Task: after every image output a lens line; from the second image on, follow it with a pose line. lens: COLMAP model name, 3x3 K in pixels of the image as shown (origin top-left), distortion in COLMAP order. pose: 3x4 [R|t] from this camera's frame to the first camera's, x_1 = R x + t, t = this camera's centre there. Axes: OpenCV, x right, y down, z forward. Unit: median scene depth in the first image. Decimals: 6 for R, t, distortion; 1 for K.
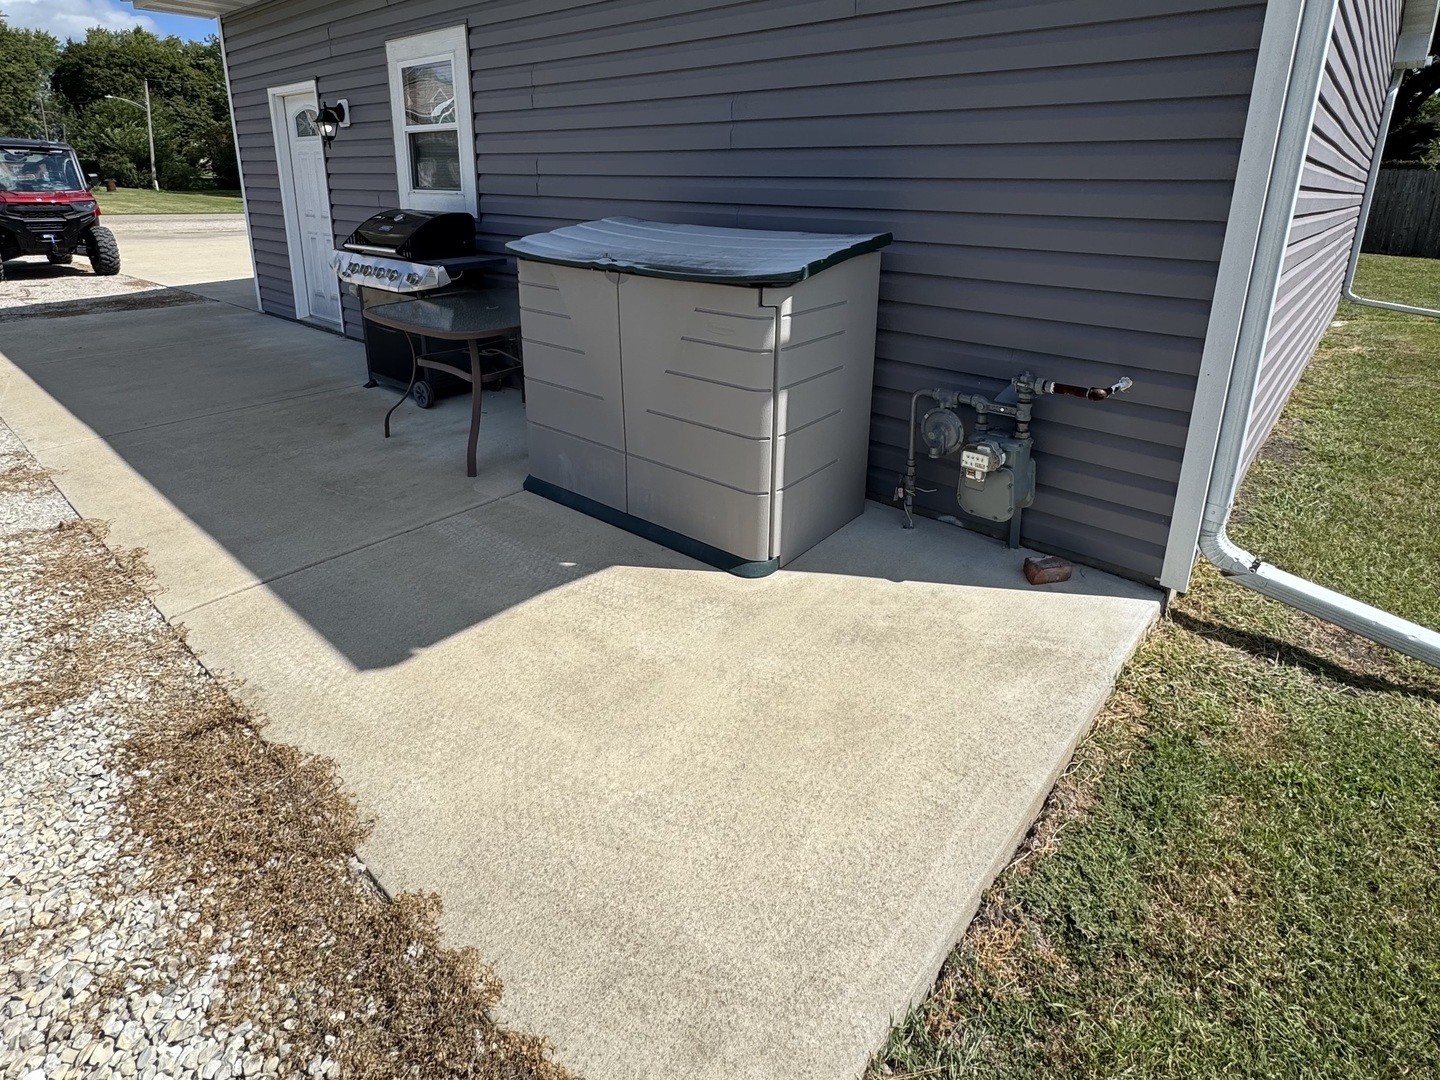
lens RADIAL K [[966.1, 0, 720.0], [0, 966.1, 540.0], [0, 0, 1]] dist [0.001199, 0.000112]
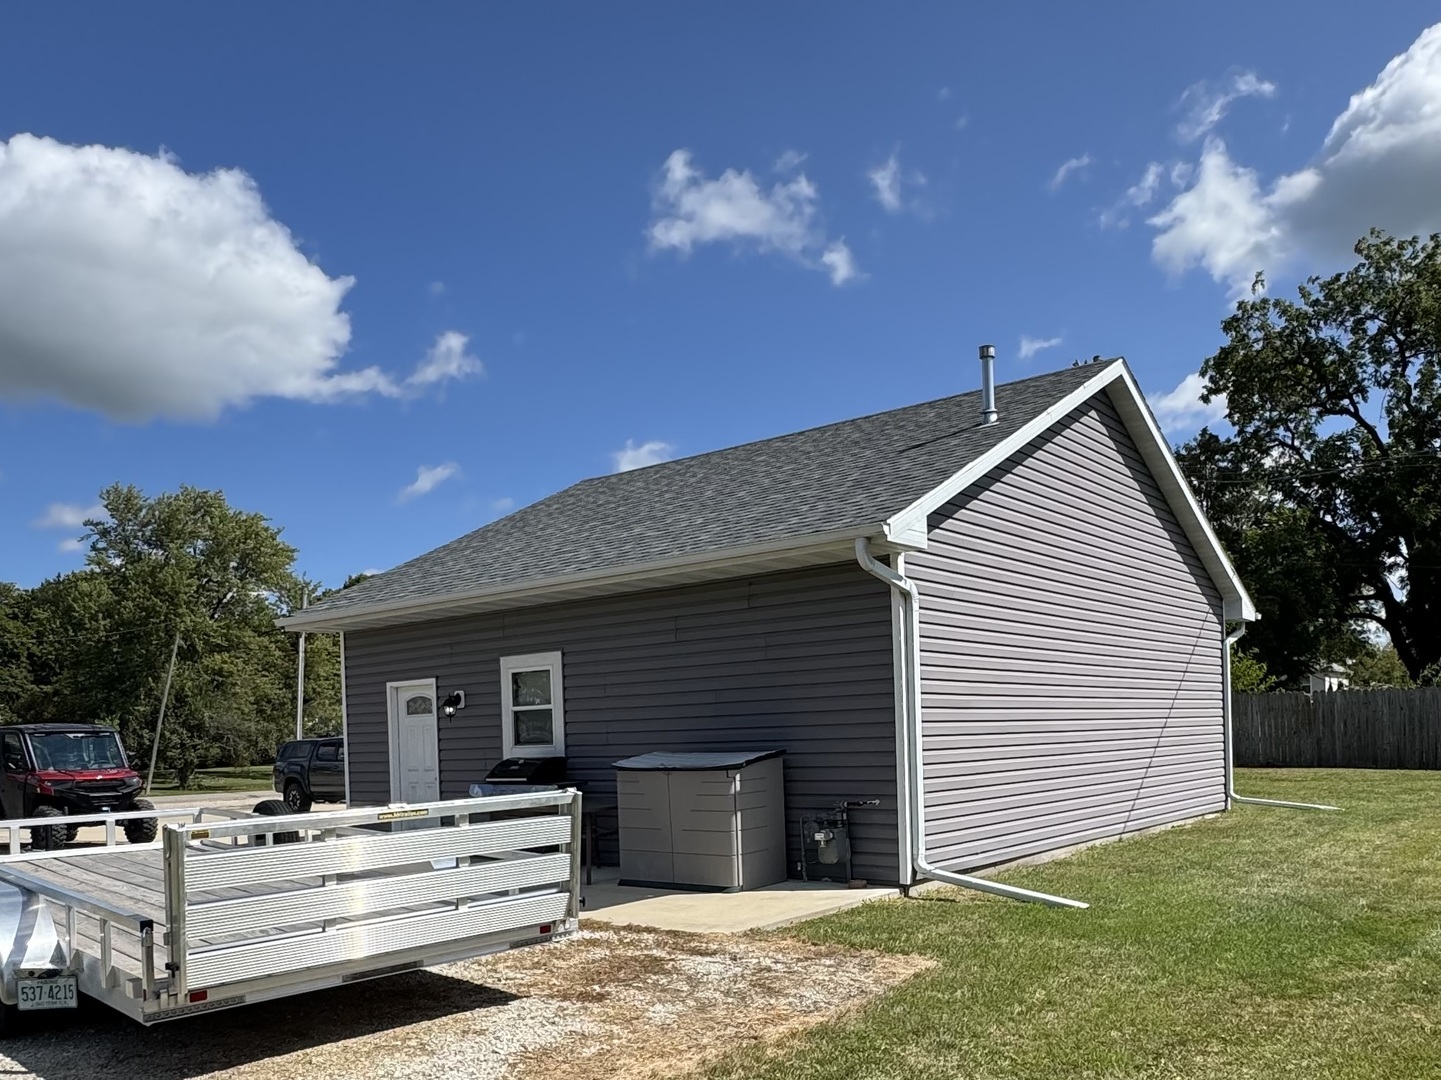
lens RADIAL K [[966.8, 0, 720.5], [0, 966.8, 540.0], [0, 0, 1]] dist [0.001199, 0.000112]
pose [[0.998890, -0.045827, 0.010856, 0.019319], [0.044749, 0.851727, -0.522071, 0.448555], [0.014679, 0.521978, 0.852833, -1.215814]]
